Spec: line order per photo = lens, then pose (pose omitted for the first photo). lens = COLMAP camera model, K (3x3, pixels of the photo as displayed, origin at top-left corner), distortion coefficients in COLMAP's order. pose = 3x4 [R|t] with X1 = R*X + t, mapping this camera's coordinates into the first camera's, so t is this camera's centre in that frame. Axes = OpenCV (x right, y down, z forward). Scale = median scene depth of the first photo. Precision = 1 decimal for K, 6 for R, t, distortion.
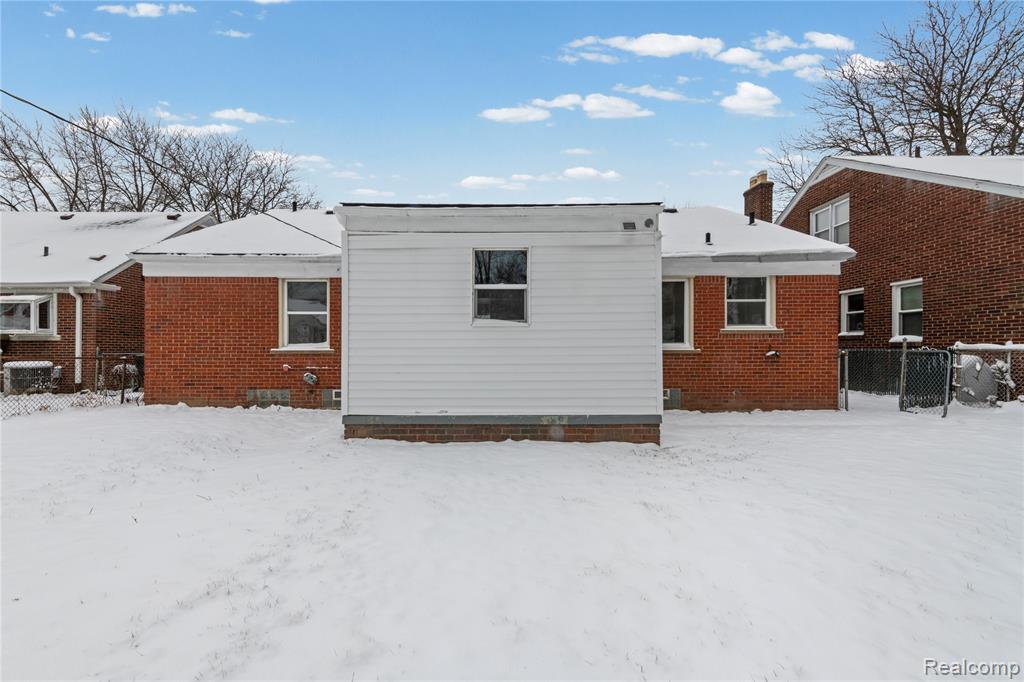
lens RADIAL K [[406.9, 0, 512.4], [0, 406.9, 343.2], [0, 0, 1]] dist [0.000509, 0.000439]
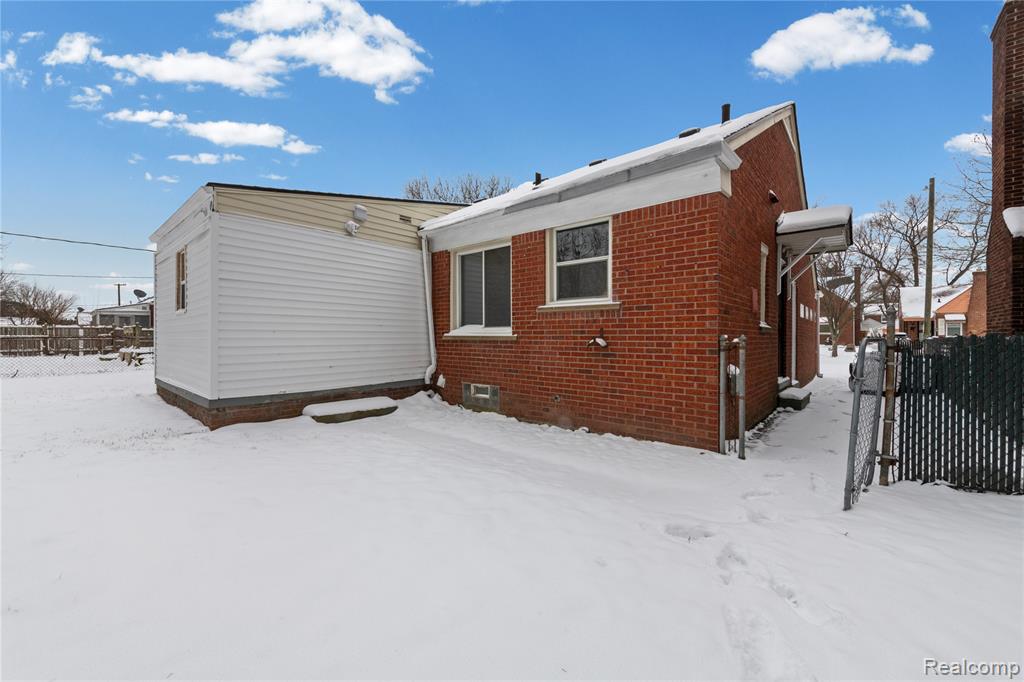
lens RADIAL K [[406.9, 0, 511.8], [0, 406.9, 333.3], [0, 0, 1]] dist [0.000509, 0.000439]
pose [[0.757816, -0.000552, -0.652468, 0.936134], [-0.003931, 0.999978, -0.005412, 0.016348], [0.652456, 0.006666, 0.757797, 0.434930]]
